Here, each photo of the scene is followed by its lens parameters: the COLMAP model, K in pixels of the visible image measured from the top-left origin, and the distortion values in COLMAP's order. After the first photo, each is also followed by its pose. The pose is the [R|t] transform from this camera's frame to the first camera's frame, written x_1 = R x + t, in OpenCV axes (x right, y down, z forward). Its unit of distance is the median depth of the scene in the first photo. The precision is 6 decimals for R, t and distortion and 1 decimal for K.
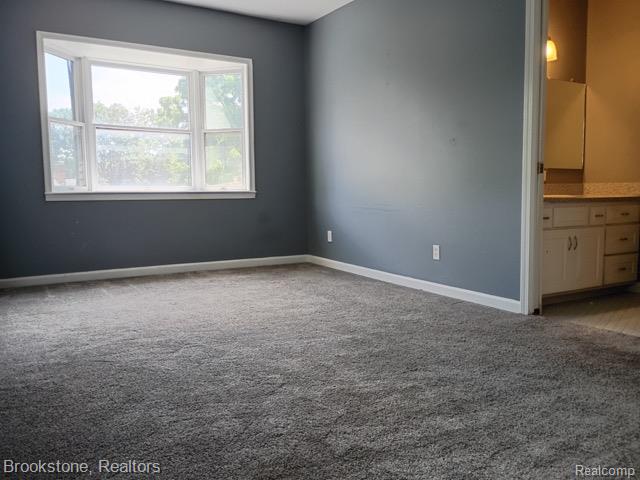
lens RADIAL K [[535.0, 0, 321.4], [0, 535.0, 239.7], [0, 0, 1]] dist [0.018639, -0.001865]
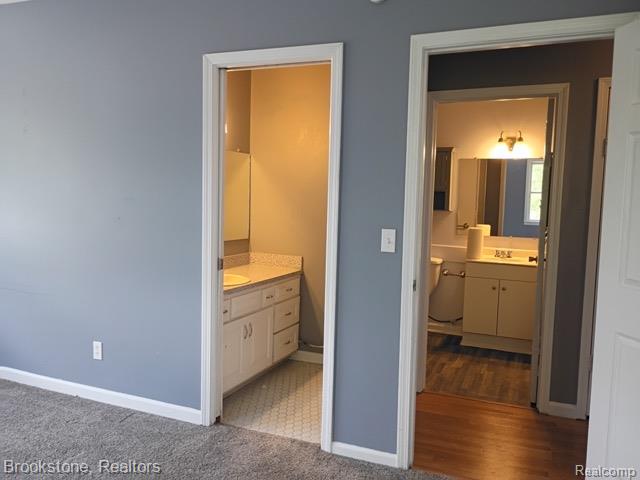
lens RADIAL K [[535.0, 0, 321.5], [0, 535.0, 239.7], [0, 0, 1]] dist [0.018639, -0.001865]
pose [[0.803549, -0.010744, 0.595142, 0.002327], [0.014889, 0.999887, -0.002052, -0.152369], [-0.595053, 0.010509, 0.803618, 0.144725]]
